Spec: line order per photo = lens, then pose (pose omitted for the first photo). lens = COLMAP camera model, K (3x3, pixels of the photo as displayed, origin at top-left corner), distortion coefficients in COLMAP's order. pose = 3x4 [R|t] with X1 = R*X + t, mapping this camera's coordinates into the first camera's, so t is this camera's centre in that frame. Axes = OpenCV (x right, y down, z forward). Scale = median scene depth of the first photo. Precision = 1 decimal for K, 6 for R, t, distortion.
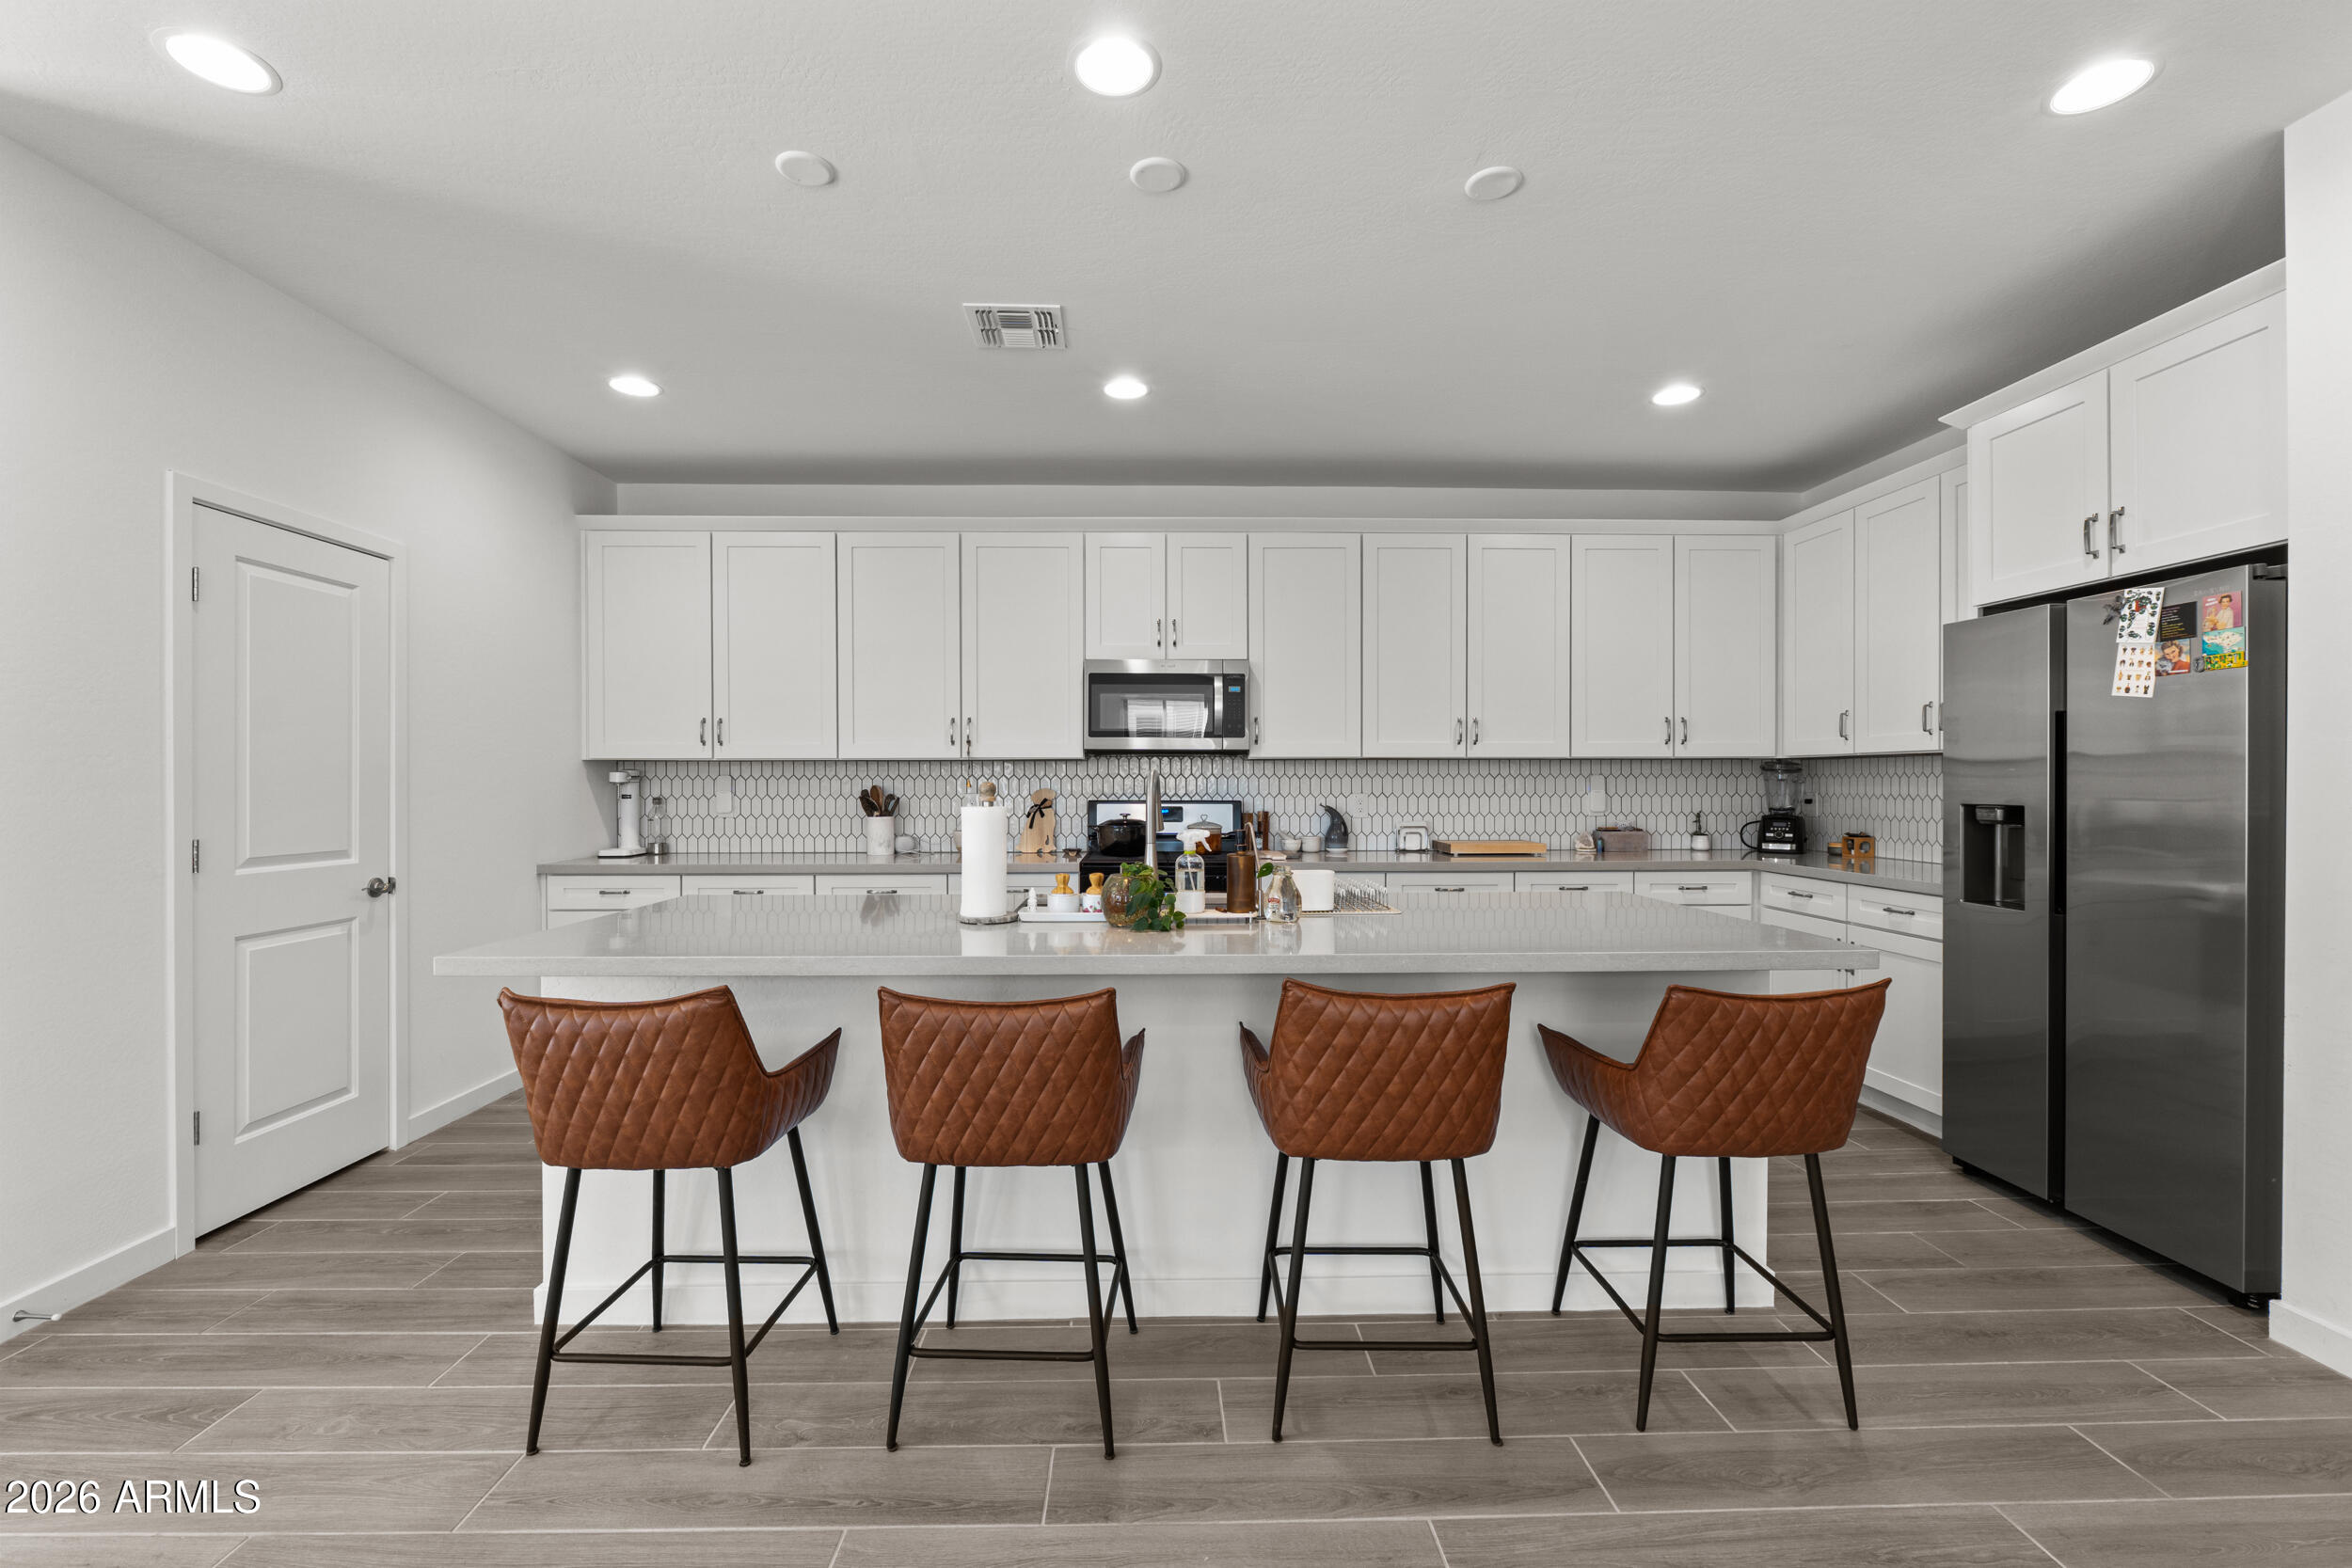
lens RADIAL K [[985.5, 0, 1168.9], [0, 985.5, 786.5], [0, 0, 1]] dist [-0.003067, -0.000252]
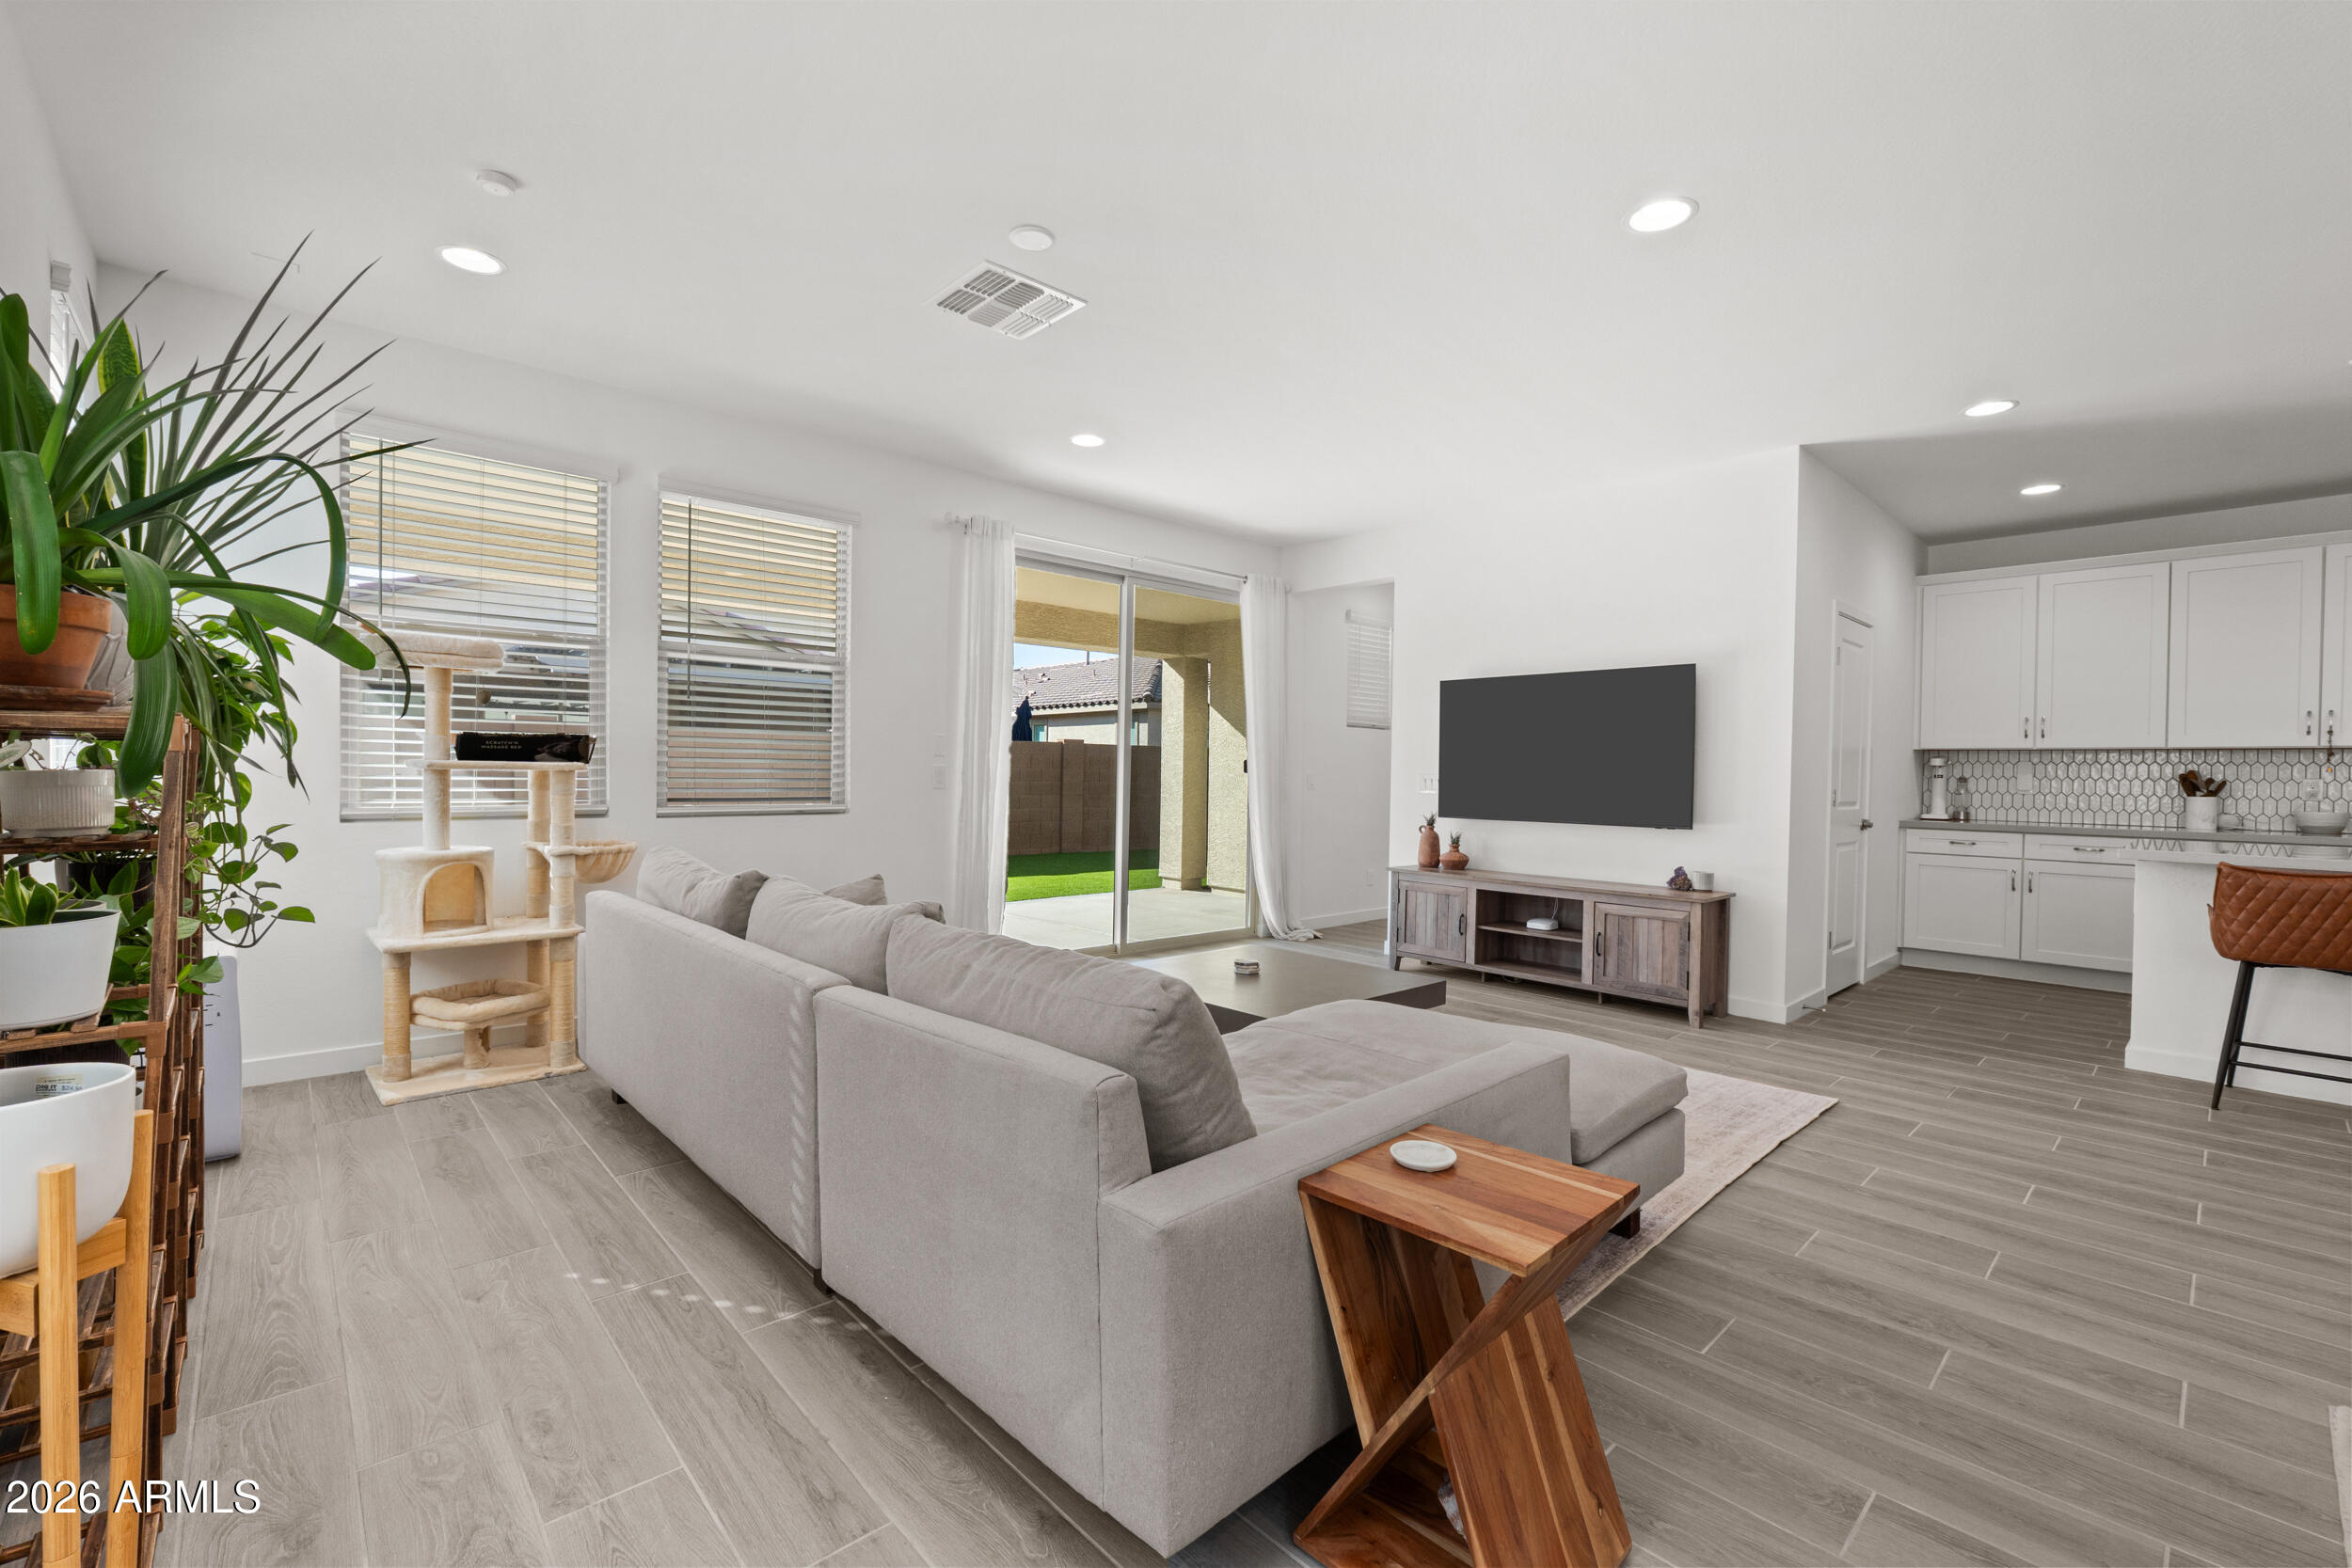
lens RADIAL K [[985.5, 0, 1168.9], [0, 985.5, 786.5], [0, 0, 1]] dist [-0.003067, -0.000252]
pose [[0.659649, 0.022882, -0.751225, -0.236450], [-0.018842, 0.999726, 0.013905, 0.026507], [0.751337, 0.004982, 0.659900, -0.734057]]
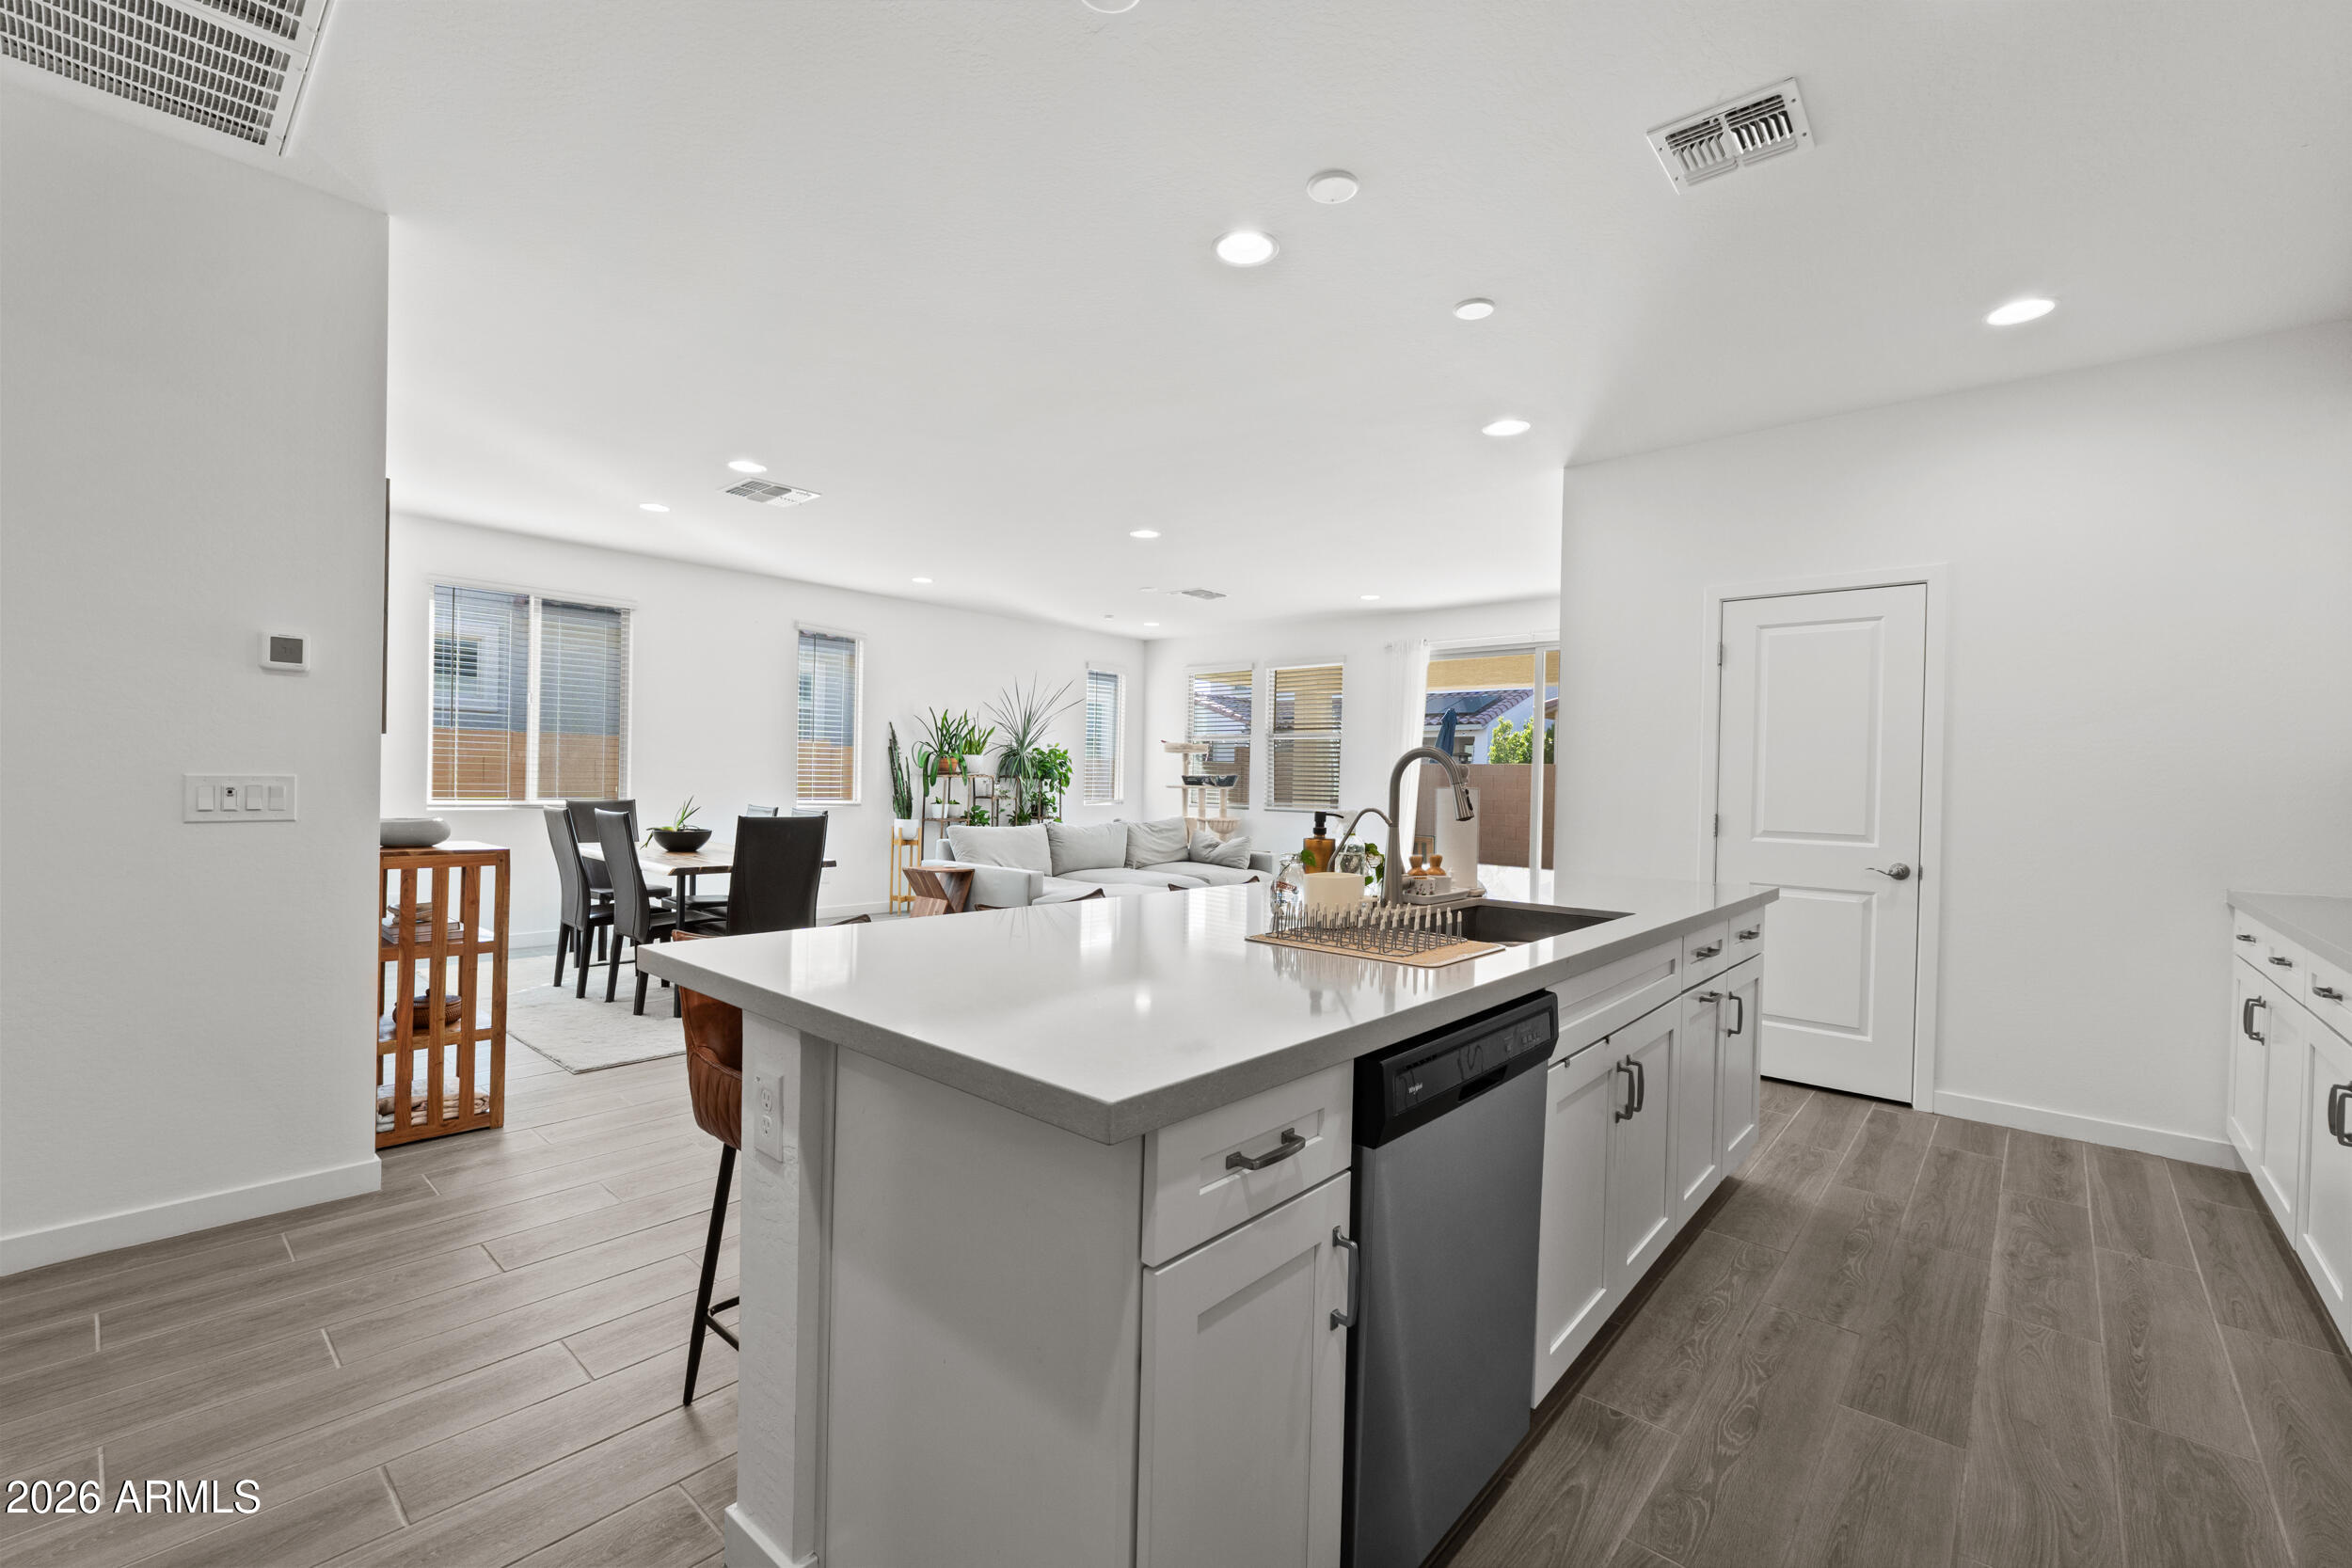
lens RADIAL K [[985.5, 0, 1168.9], [0, 985.5, 786.5], [0, 0, 1]] dist [-0.003067, -0.000252]
pose [[-0.682277, -0.008837, -0.731040, 0.457314], [-0.024142, 0.999654, 0.010447, 0.008304], [0.730695, 0.024777, -0.682254, 0.847197]]
